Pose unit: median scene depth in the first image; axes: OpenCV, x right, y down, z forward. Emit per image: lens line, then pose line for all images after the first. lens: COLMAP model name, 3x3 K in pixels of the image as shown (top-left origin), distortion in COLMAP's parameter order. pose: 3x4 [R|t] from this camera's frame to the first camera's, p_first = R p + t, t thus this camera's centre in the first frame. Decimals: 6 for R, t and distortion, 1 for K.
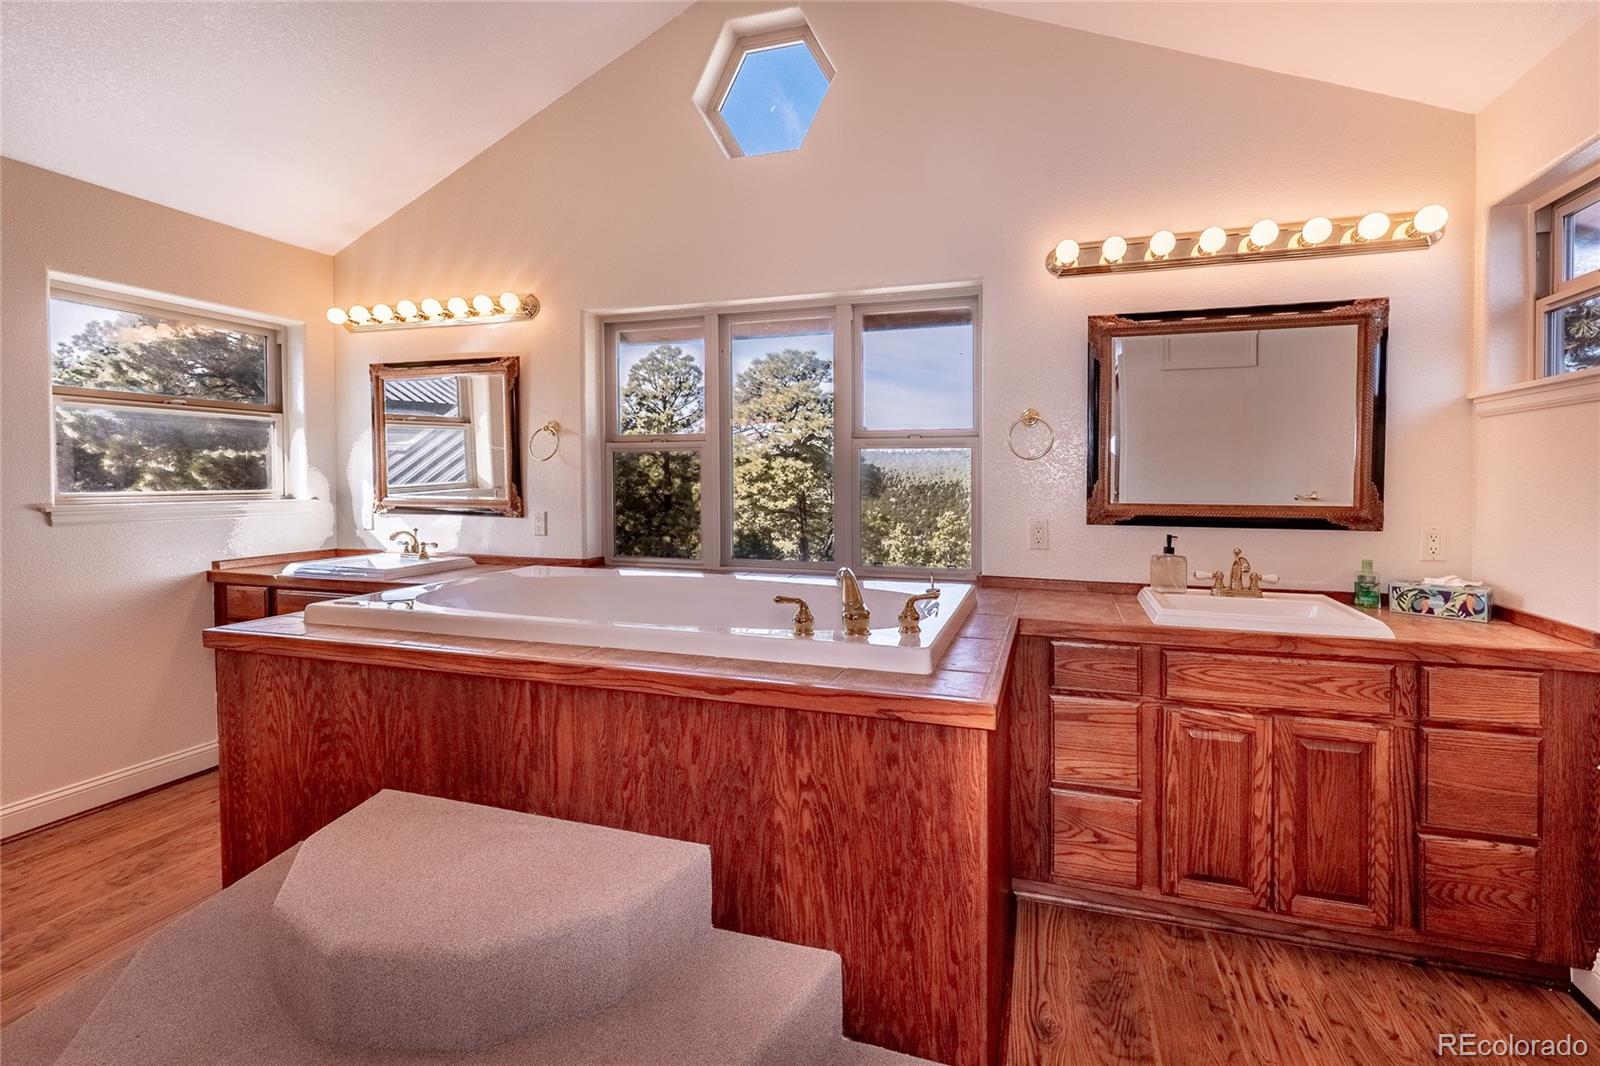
lens RADIAL K [[645.6, 0, 848.1], [0, 645.6, 473.6], [0, 0, 1]] dist [0.001048, -0.000458]
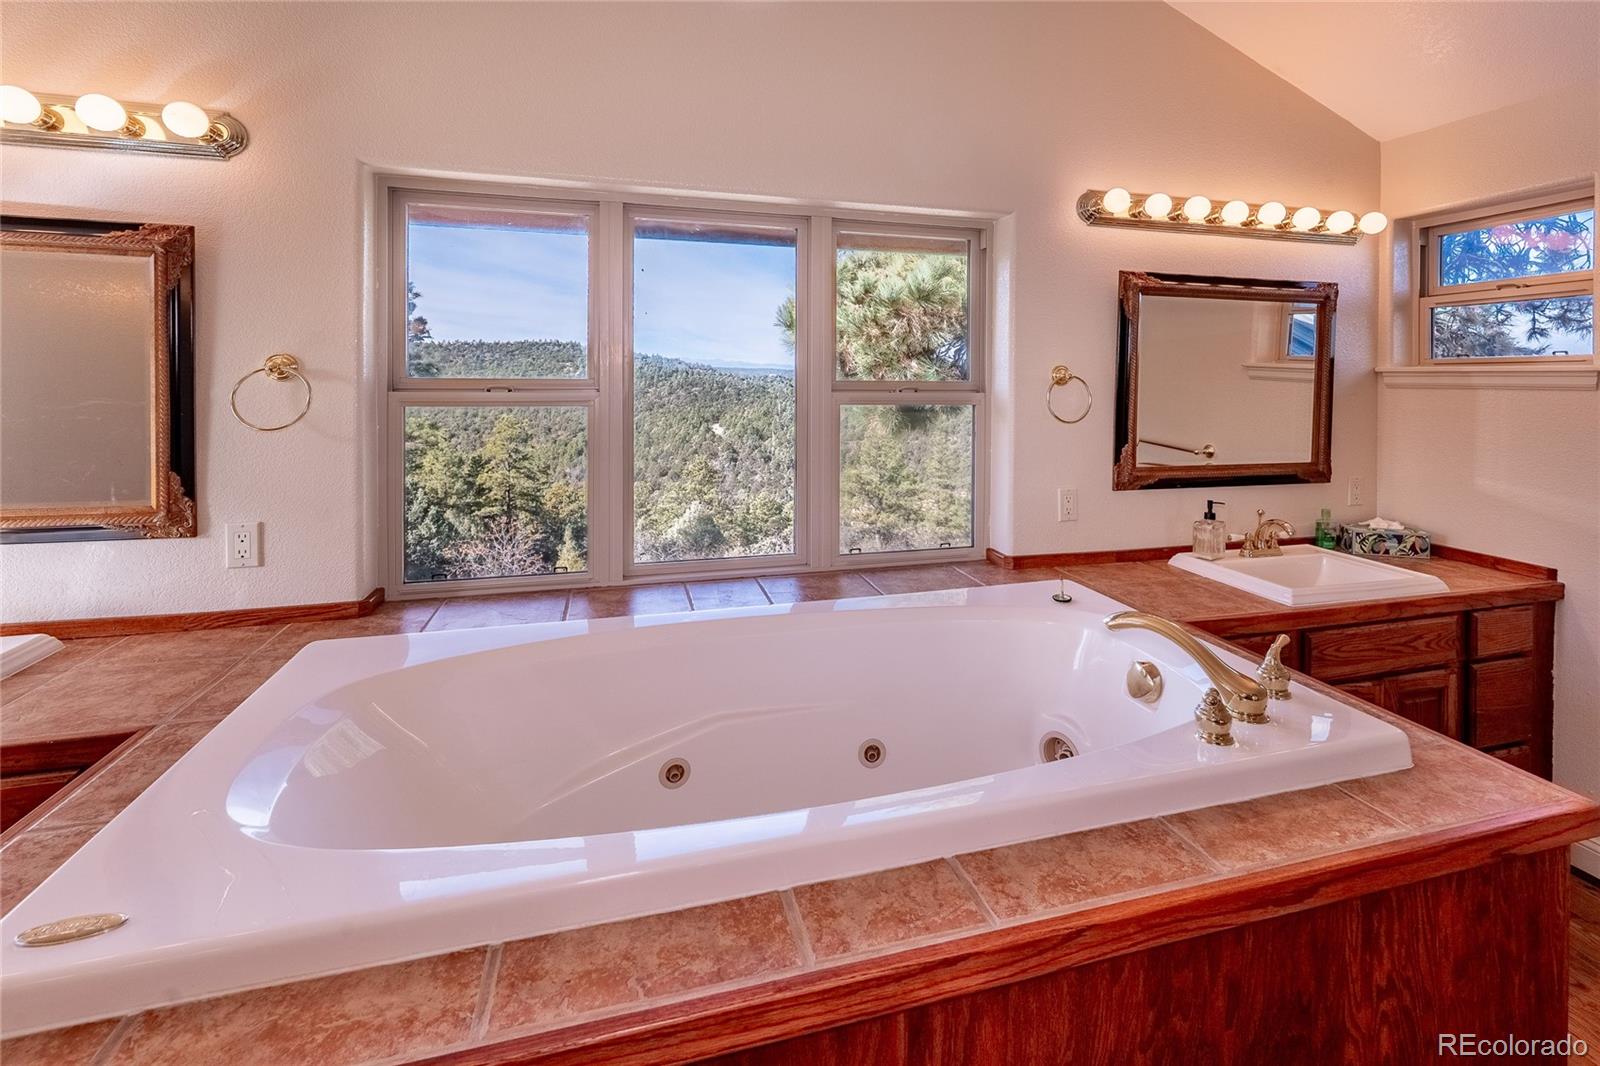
lens RADIAL K [[677.5, 0, 800.4], [0, 677.5, 367.6], [0, 0, 1]] dist [0.000260, -0.000357]
pose [[0.849102, 0.005270, 0.528202, -0.672997], [-0.002090, 0.999976, -0.006617, -0.115896], [-0.528224, 0.004515, 0.849093, 0.498795]]
